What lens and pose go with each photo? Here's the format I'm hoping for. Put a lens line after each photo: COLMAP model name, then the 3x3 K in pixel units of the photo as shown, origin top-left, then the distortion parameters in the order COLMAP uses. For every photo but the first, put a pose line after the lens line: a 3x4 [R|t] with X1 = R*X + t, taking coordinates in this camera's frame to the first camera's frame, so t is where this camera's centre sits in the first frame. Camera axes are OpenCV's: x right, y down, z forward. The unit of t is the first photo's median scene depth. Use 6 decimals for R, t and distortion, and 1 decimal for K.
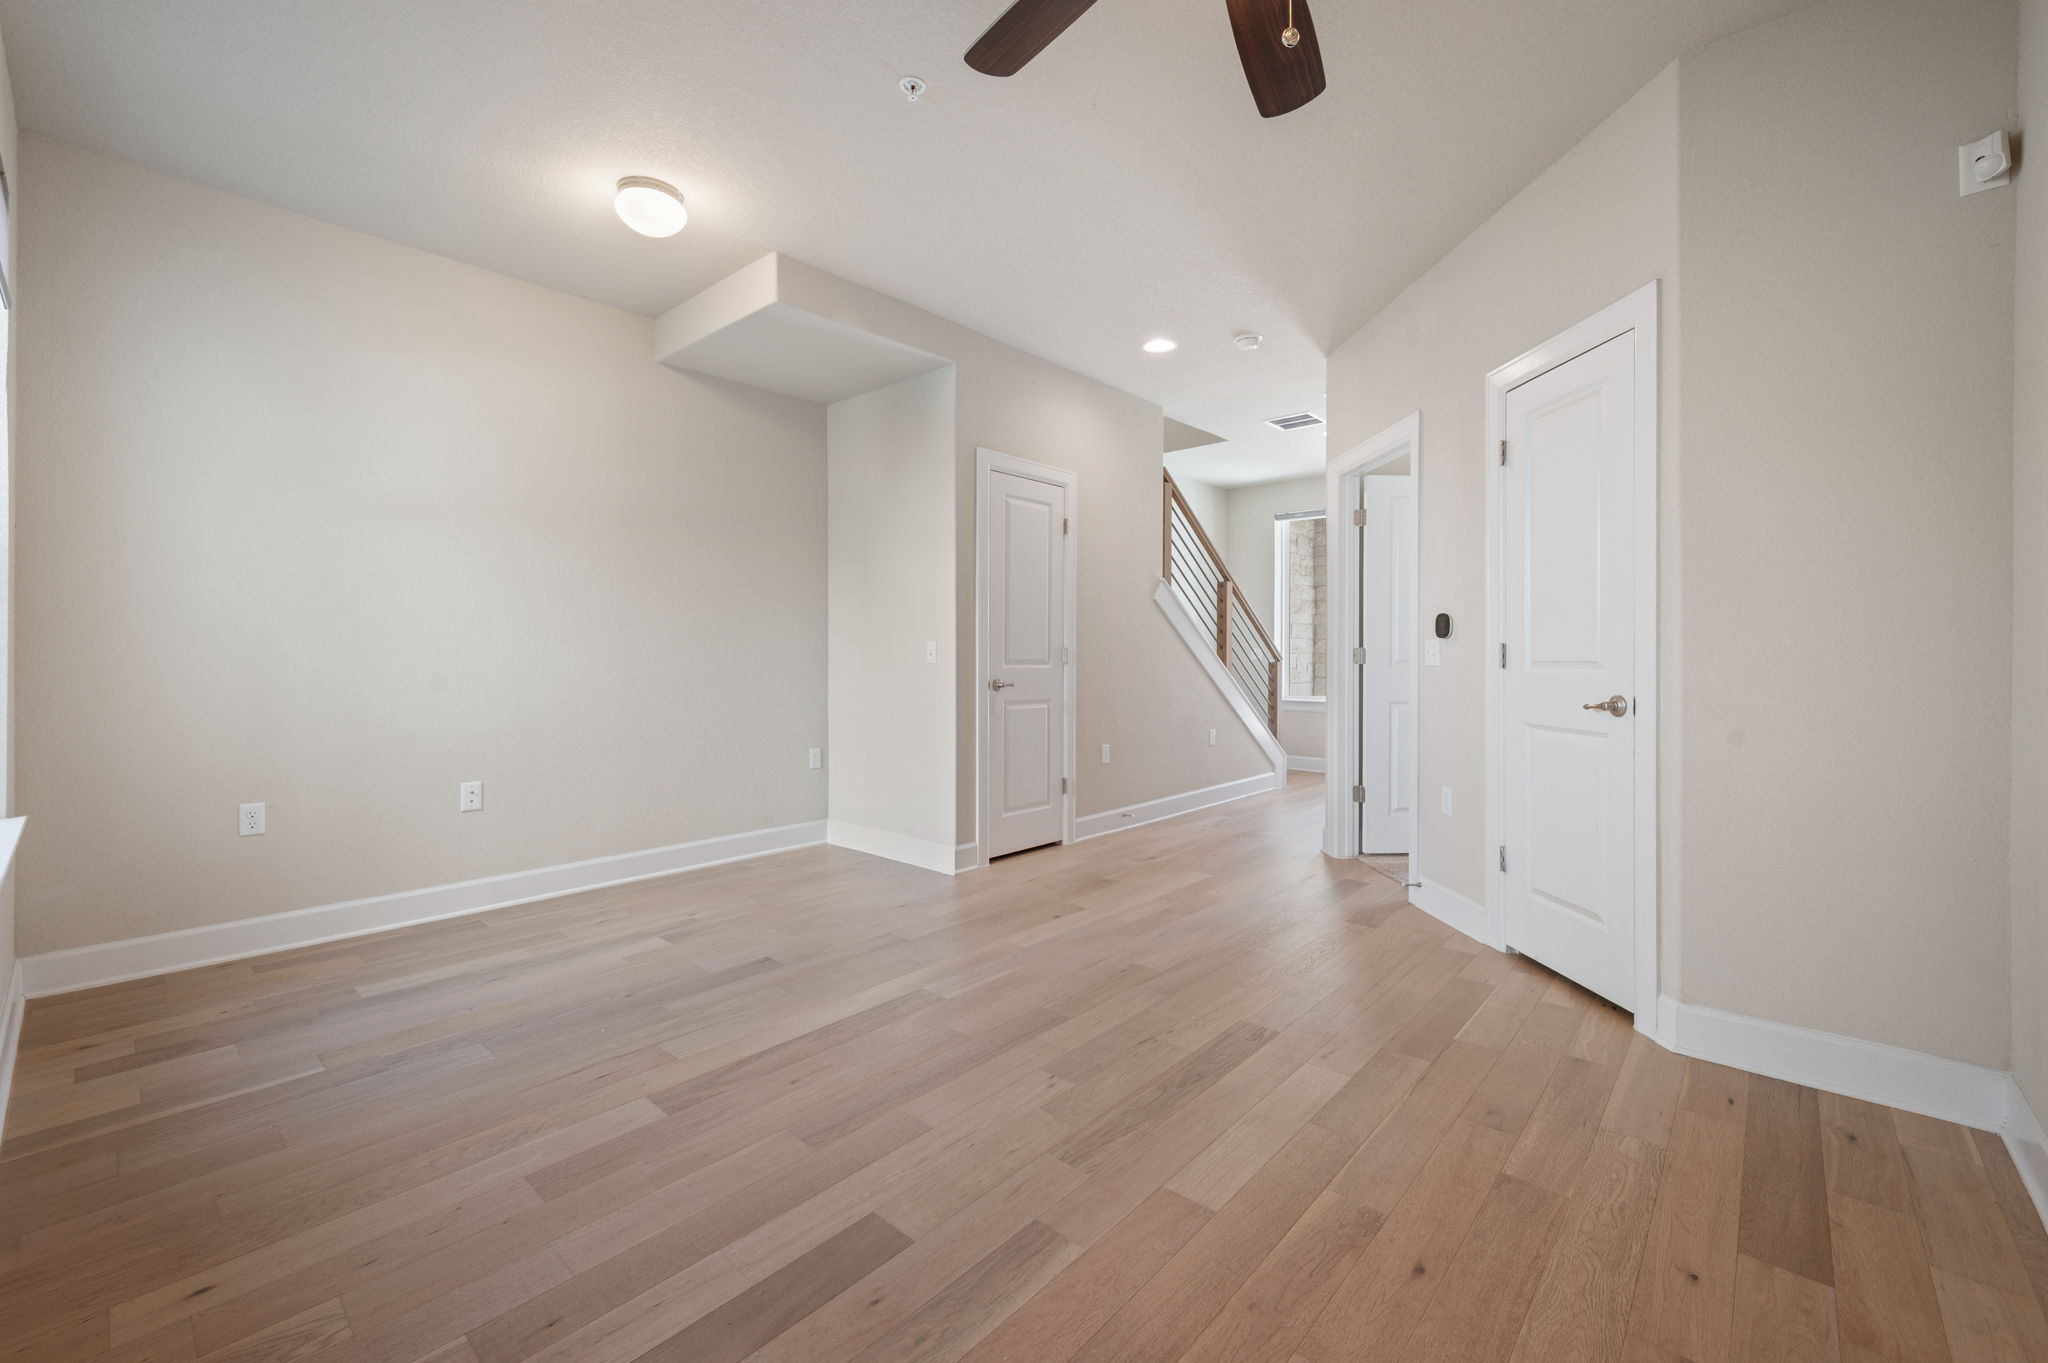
lens RADIAL K [[840.9, 0, 1024.3], [0, 840.9, 657.8], [0, 0, 1]] dist [-0.000021, -0.000043]
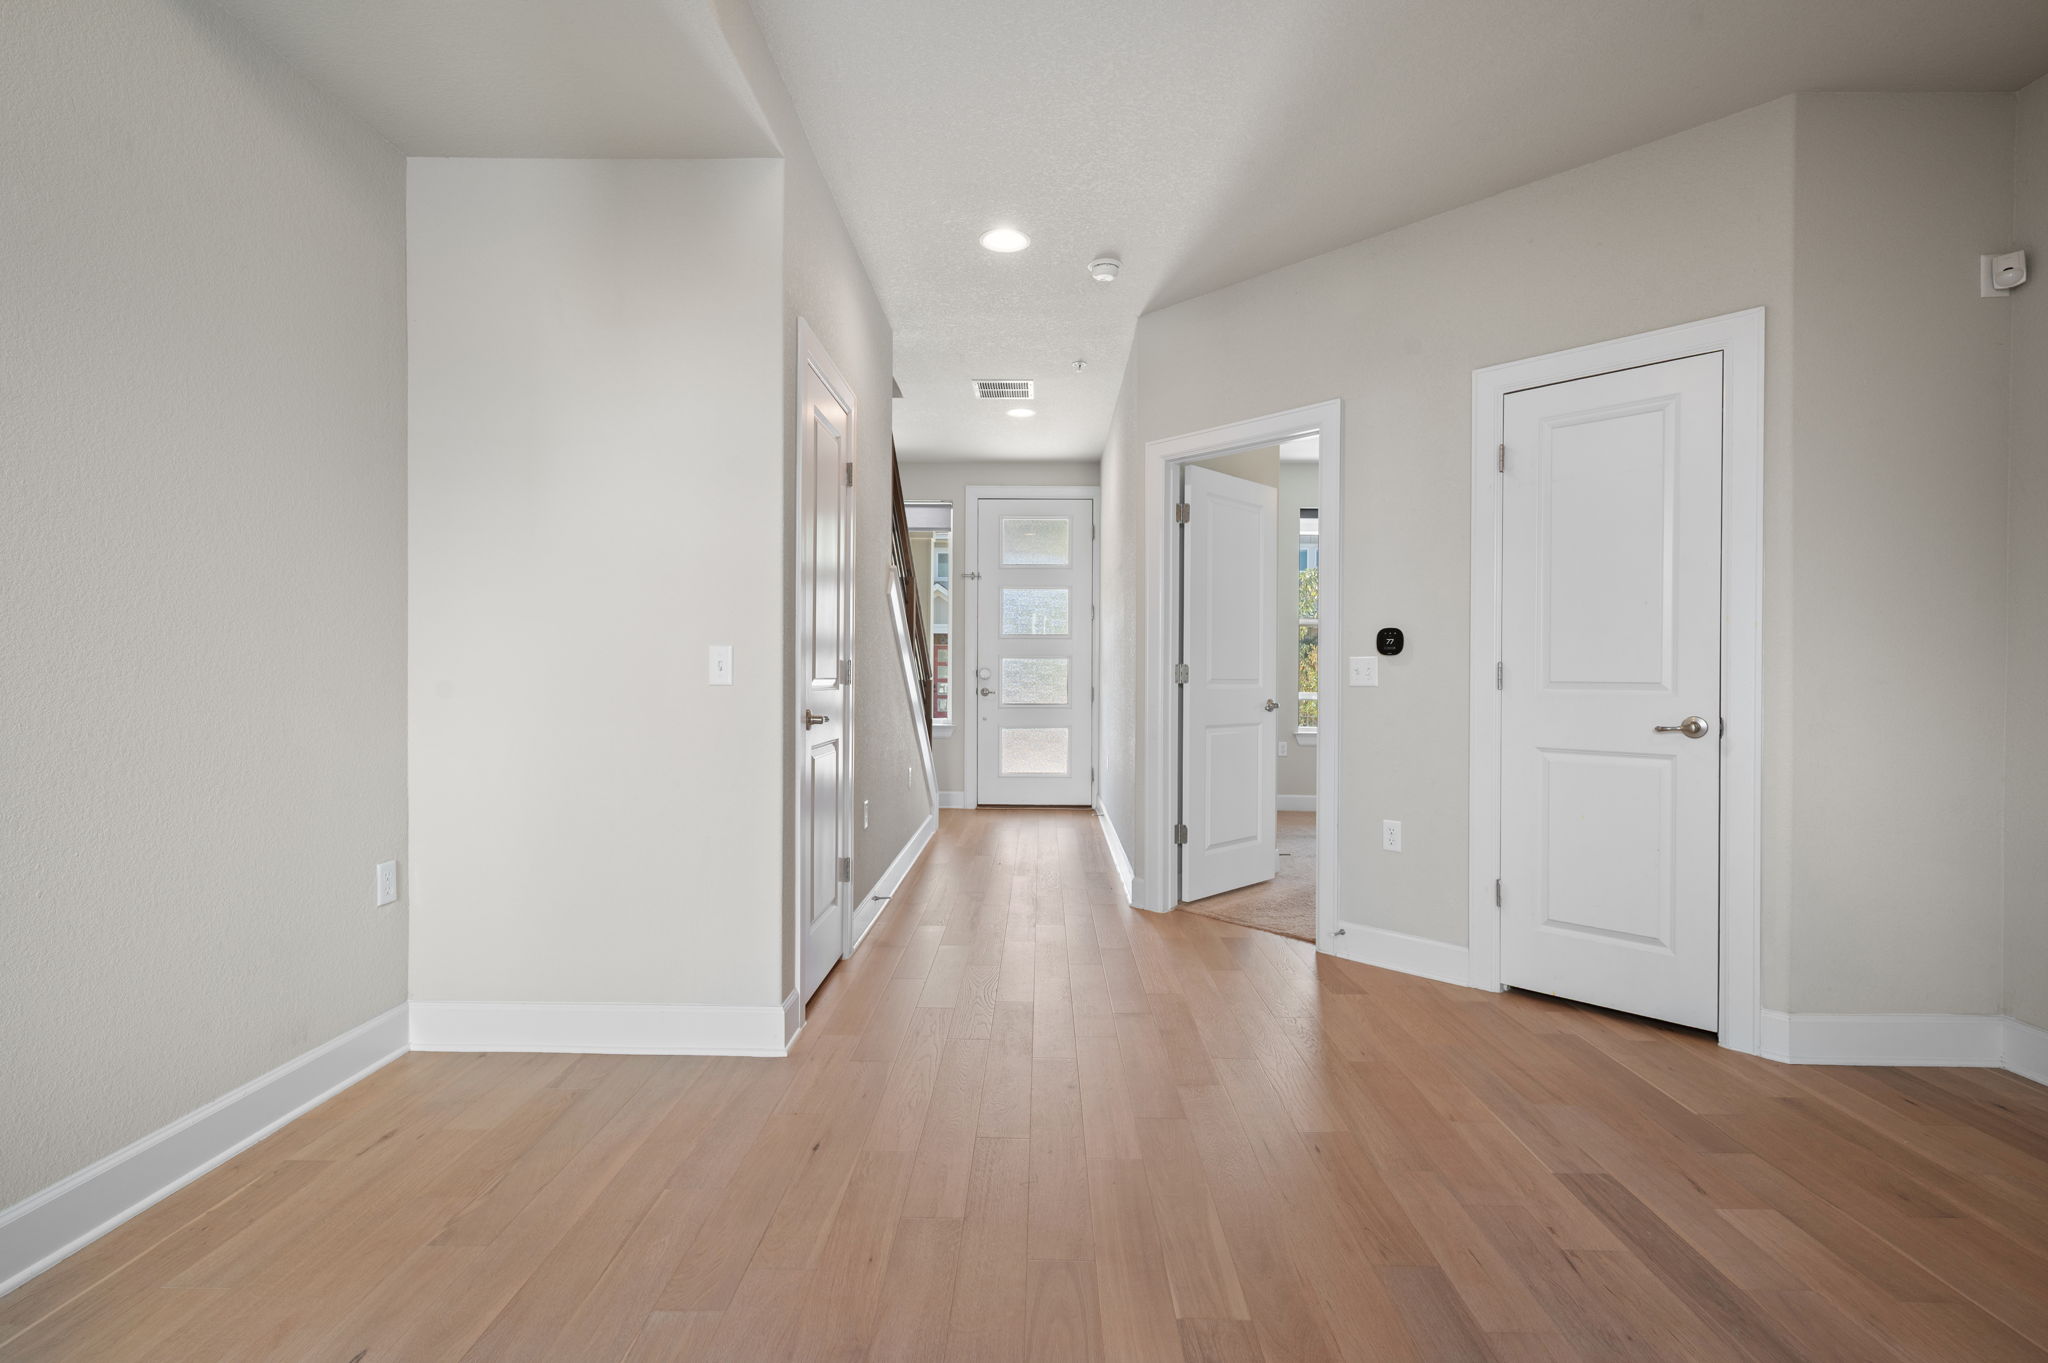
lens RADIAL K [[929.5, 0, 1024.0], [0, 929.5, 681.5], [0, 0, 1]] dist [0.001880, 0.000586]
pose [[0.755163, -0.002503, 0.655533, -0.551299], [-0.004838, 0.999944, 0.009391, -0.003875], [-0.655520, -0.010263, 0.755108, 0.614555]]
